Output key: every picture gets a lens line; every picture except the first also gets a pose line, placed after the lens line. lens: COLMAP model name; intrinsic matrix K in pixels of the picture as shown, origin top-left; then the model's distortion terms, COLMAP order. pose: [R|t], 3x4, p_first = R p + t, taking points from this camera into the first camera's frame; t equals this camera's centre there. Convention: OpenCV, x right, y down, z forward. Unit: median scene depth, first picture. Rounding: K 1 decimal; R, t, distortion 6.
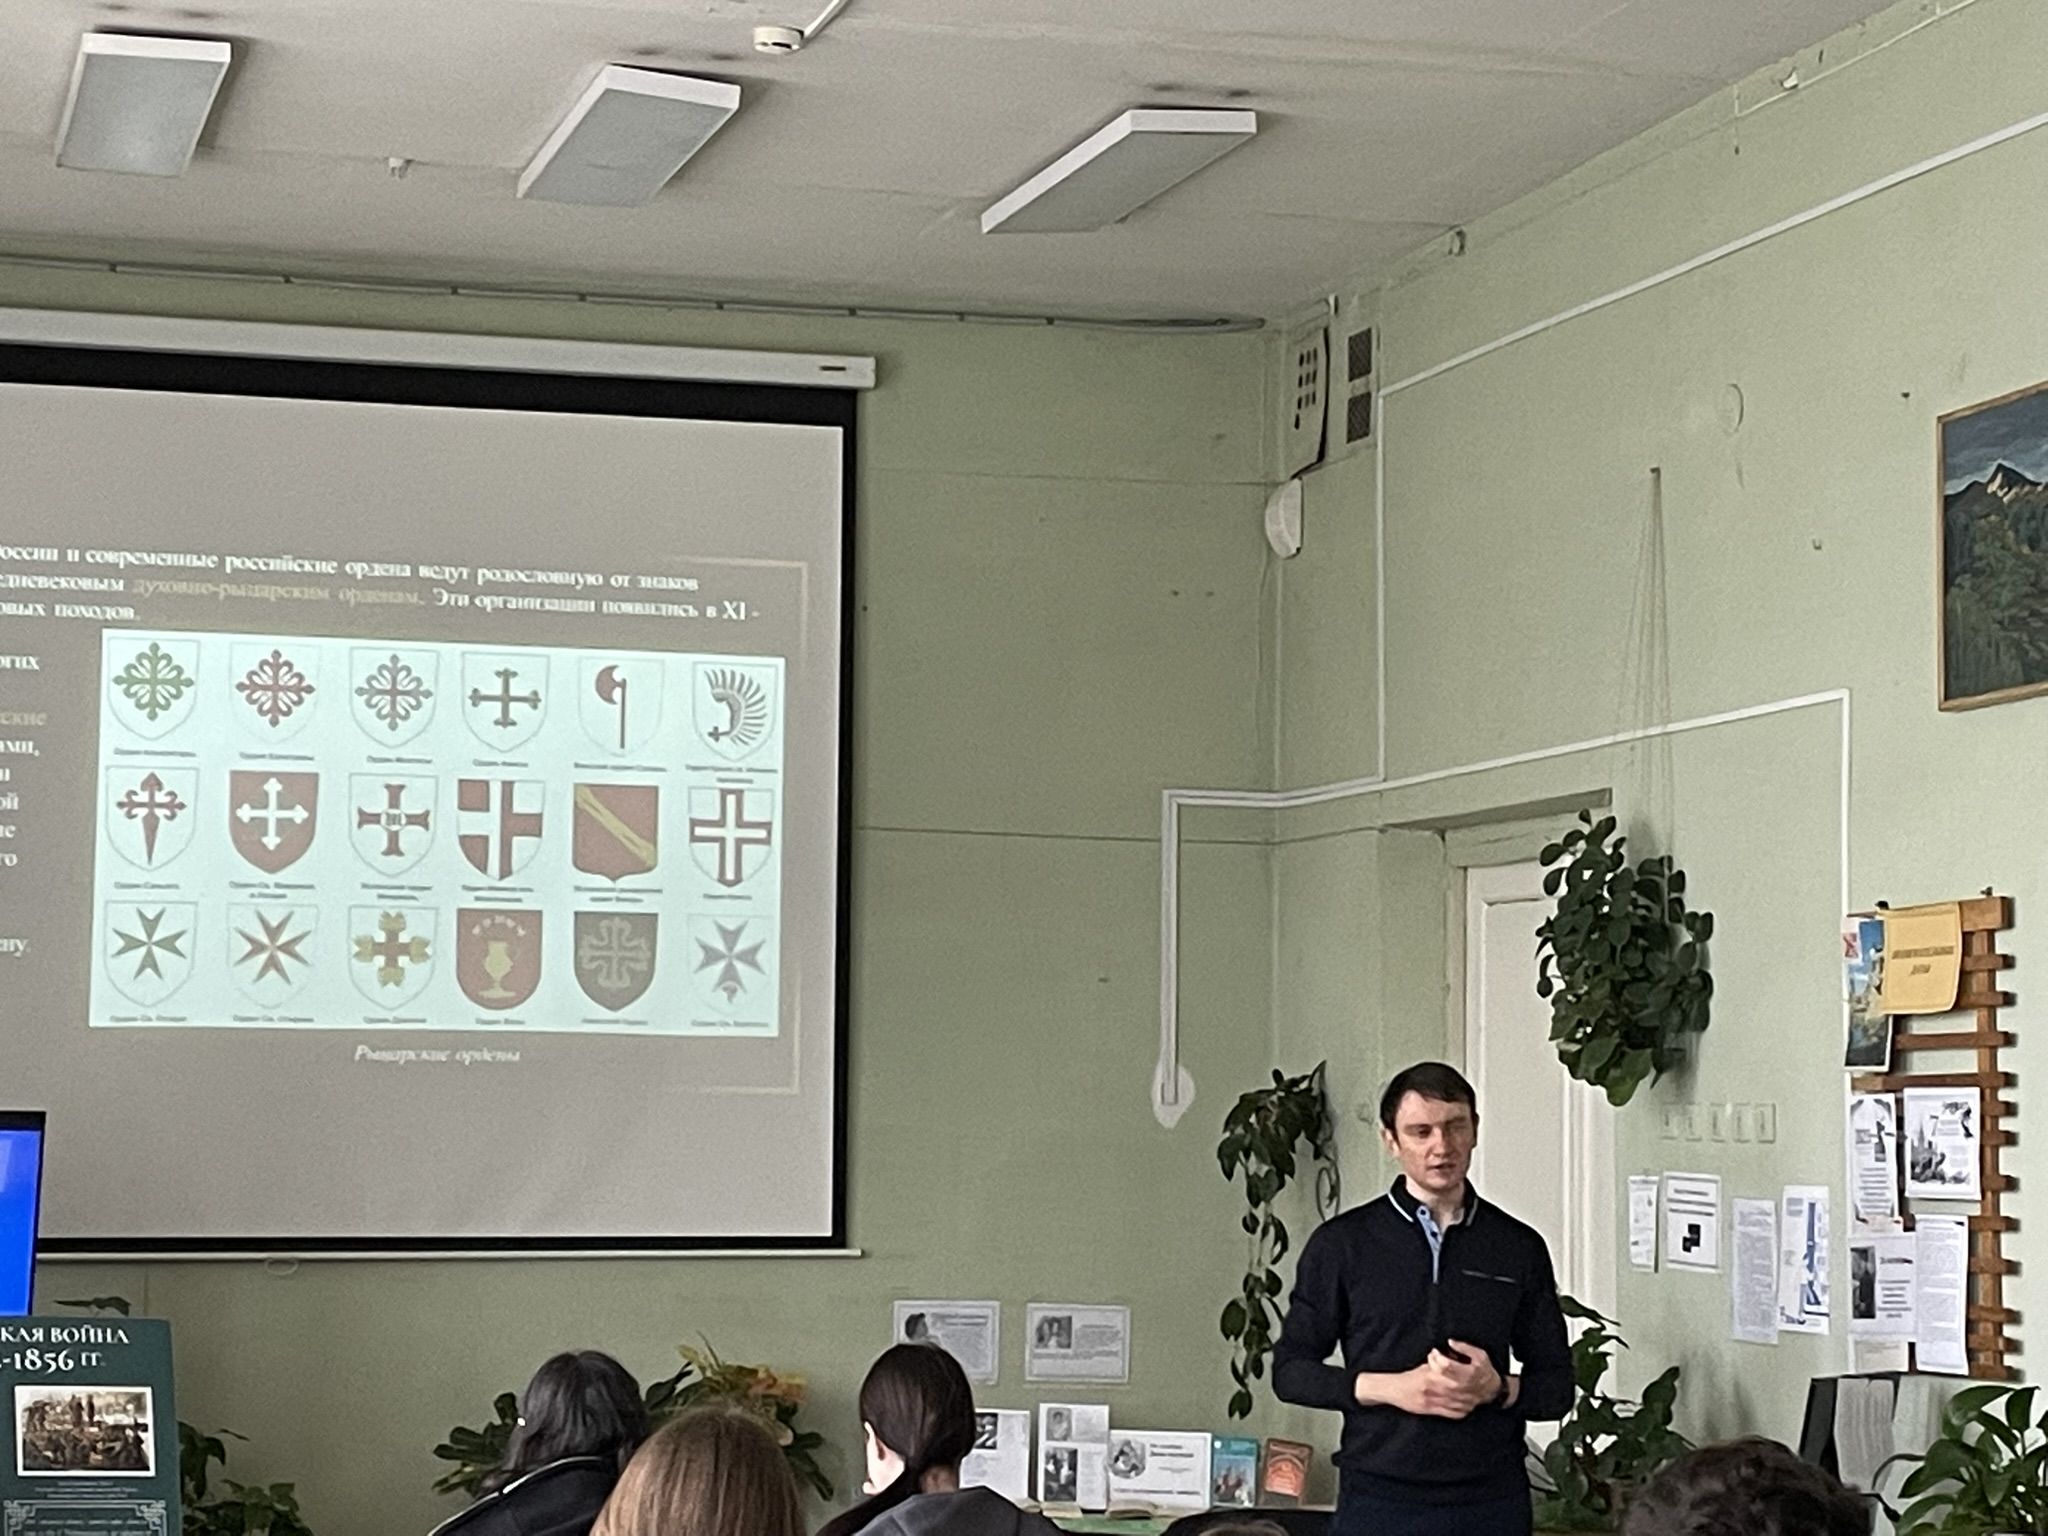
lens RADIAL K [[4411.7, 0, 1024.9], [0, 4411.7, 767.7], [0, 0, 1]] dist [-0.001635, 0.000000]
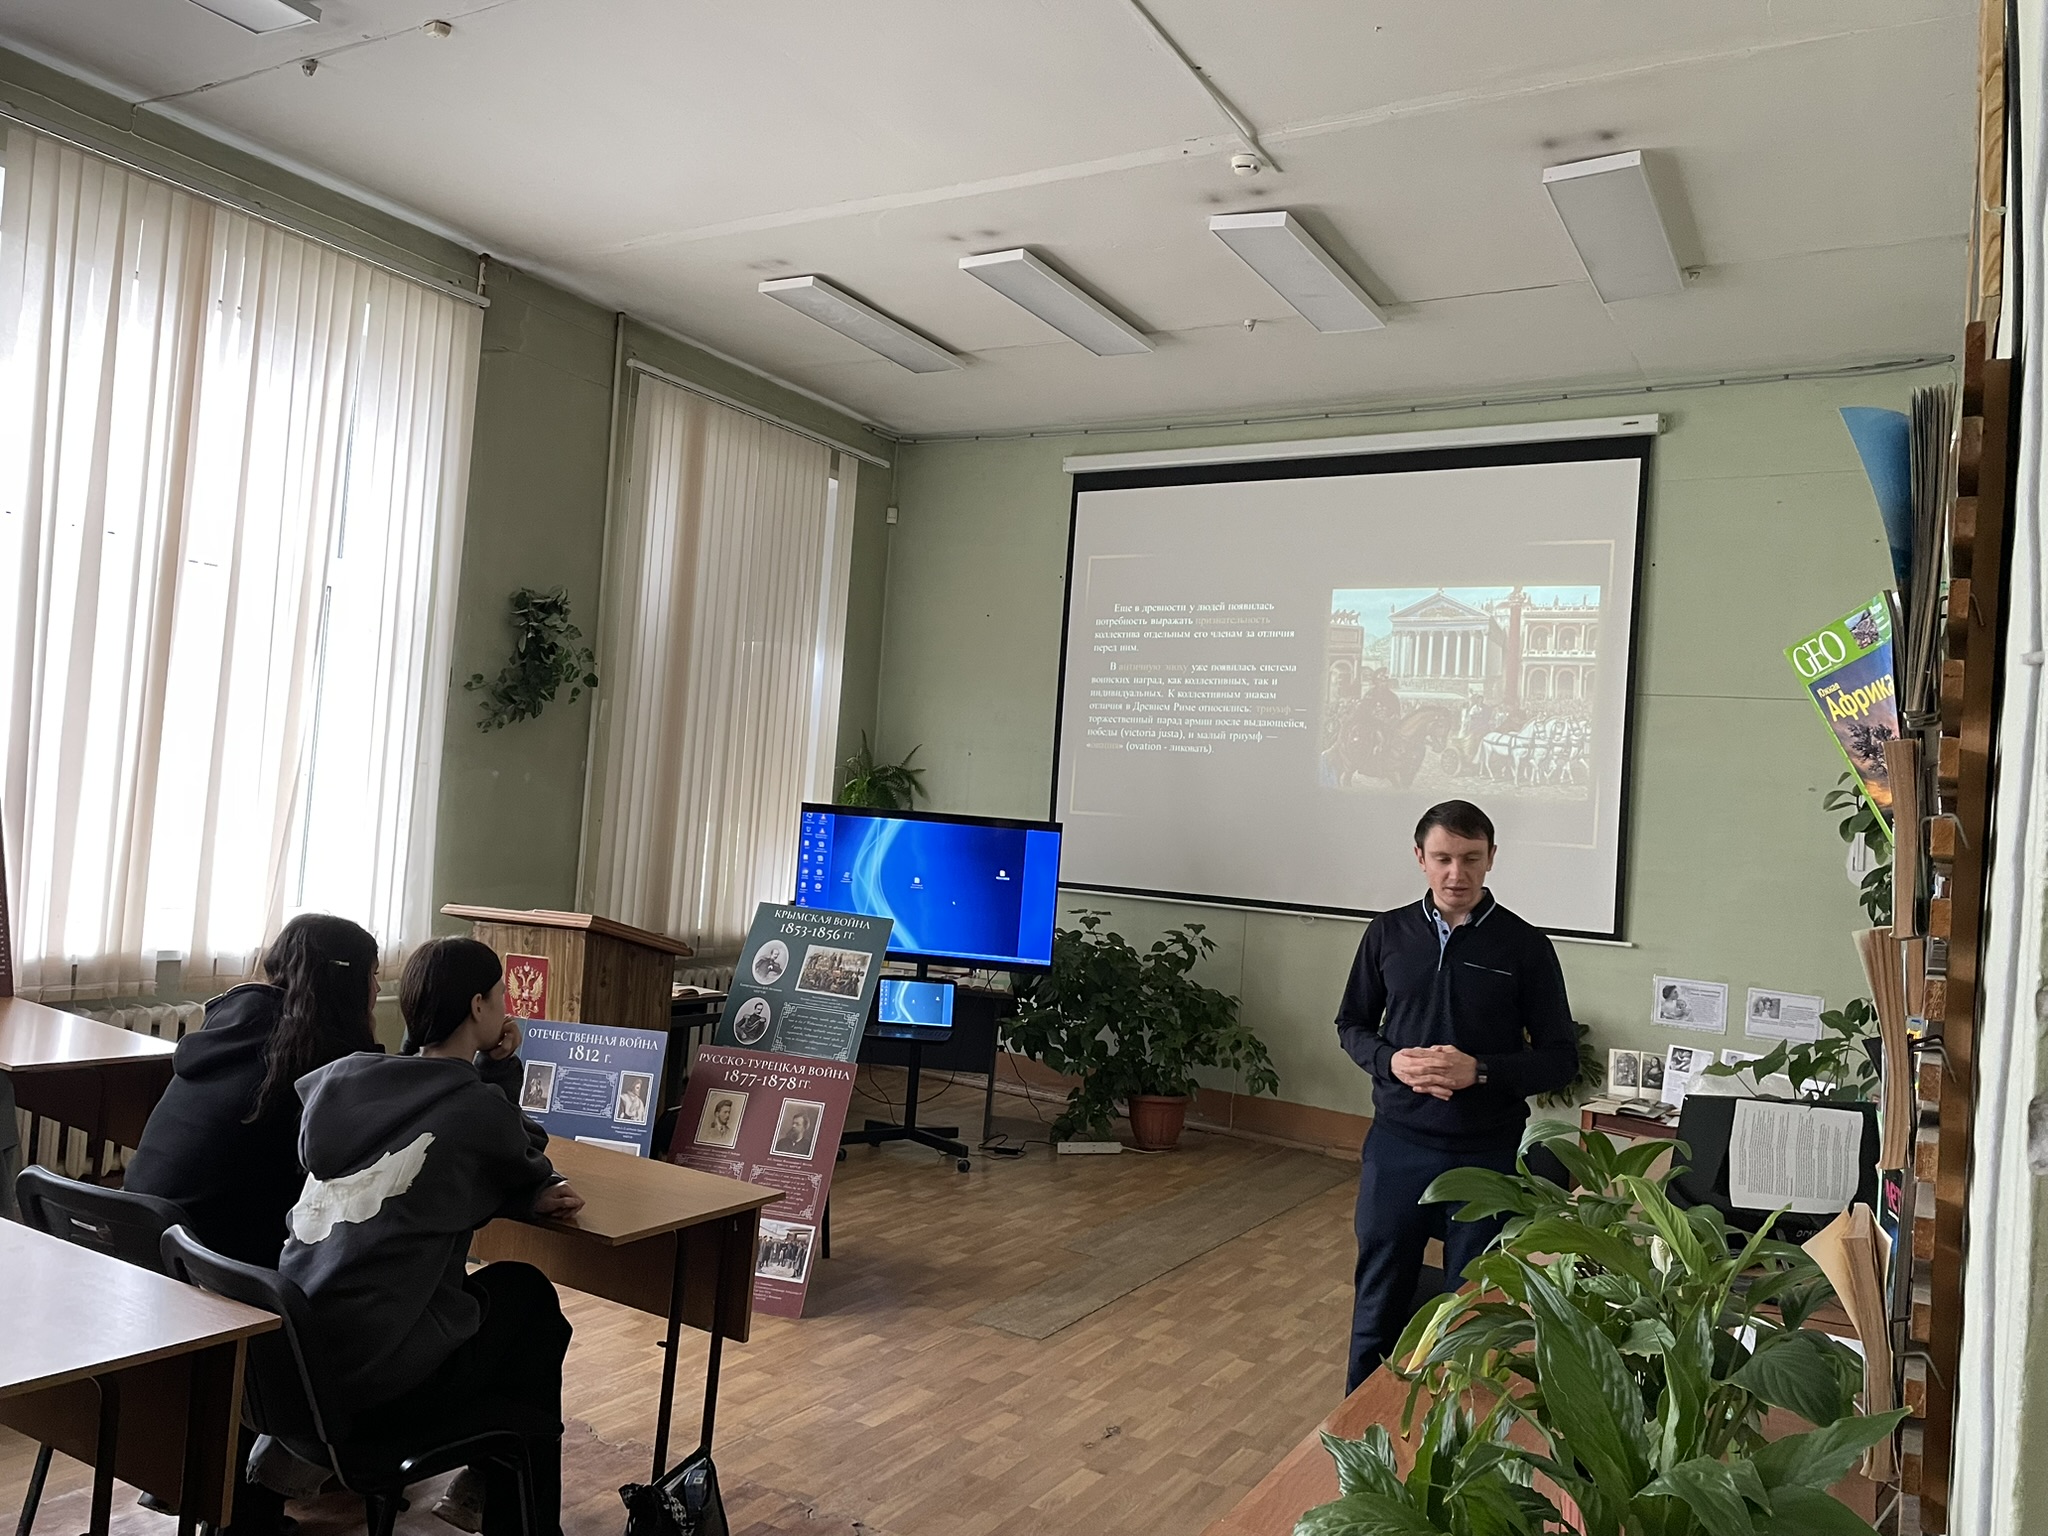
lens RADIAL K [[1561.0, 0, 1035.7], [0, 1561.0, 770.9], [0, 0, 1]] dist [0.059877, -0.029426]
pose [[0.693851, 0.014841, -0.719965, 0.238229], [-0.008814, 0.999888, 0.012117, 0.038071], [0.720064, -0.002062, 0.693904, 0.418019]]
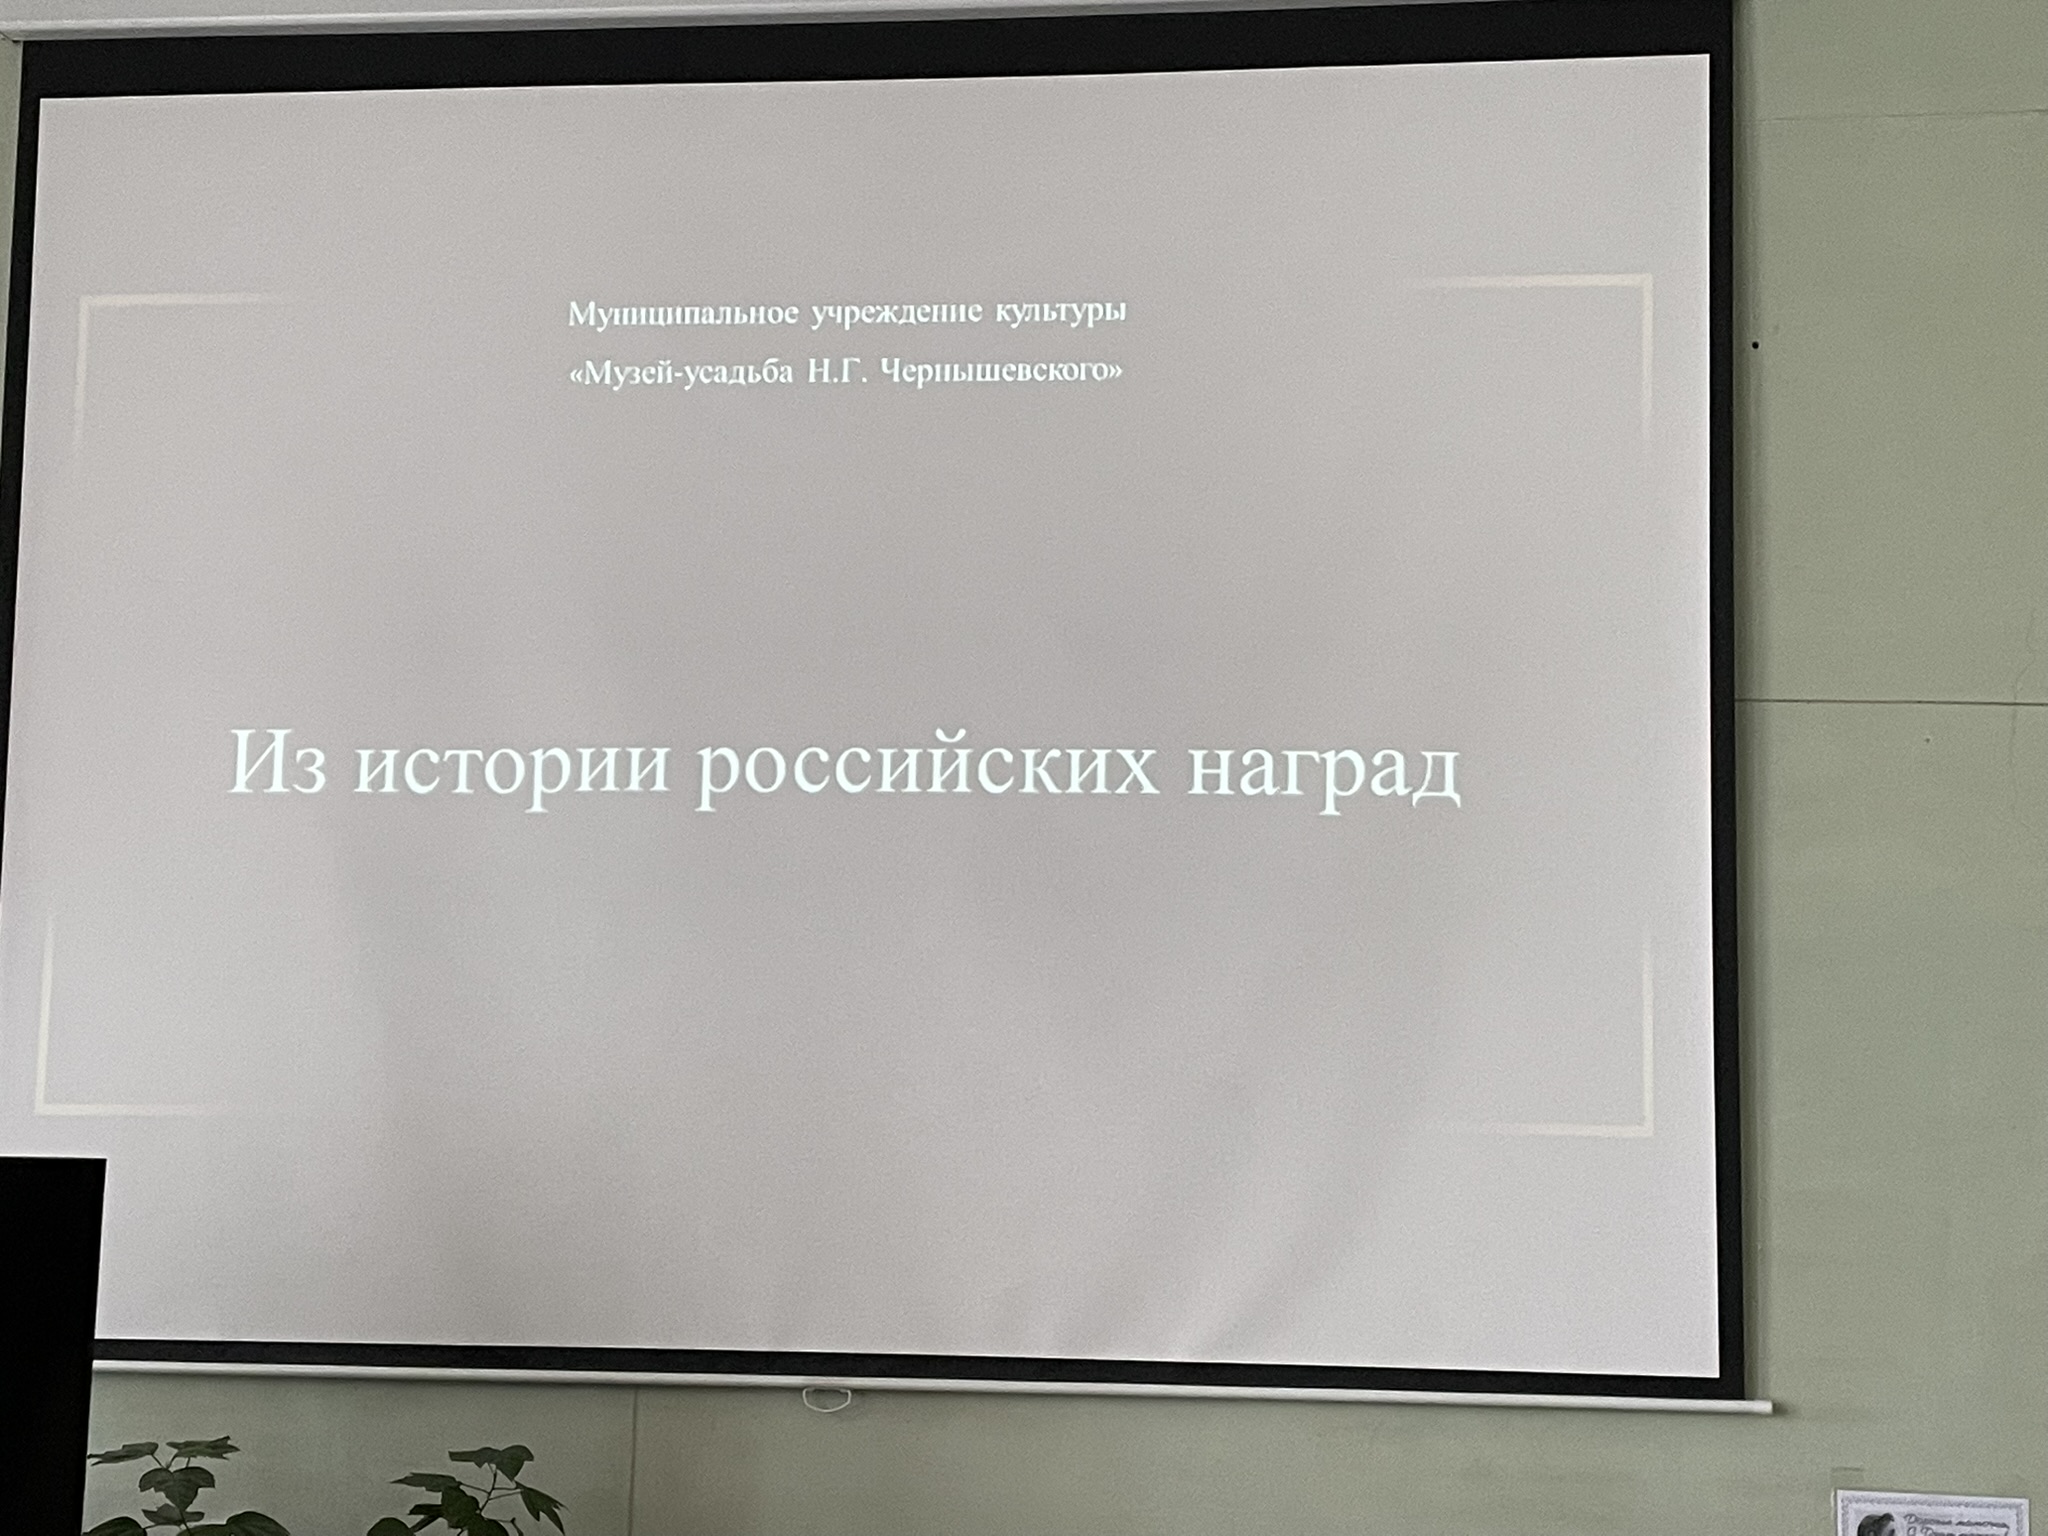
lens RADIAL K [[3256.3, 0, 1008.1], [0, 3256.3, 748.9], [0, 0, 1]] dist [0.056696, 0.000000]
pose [[0.917310, -0.039726, -0.396186, 0.047131], [0.023314, 0.998662, -0.046156, 0.039164], [0.397490, 0.033103, 0.917009, 0.551021]]
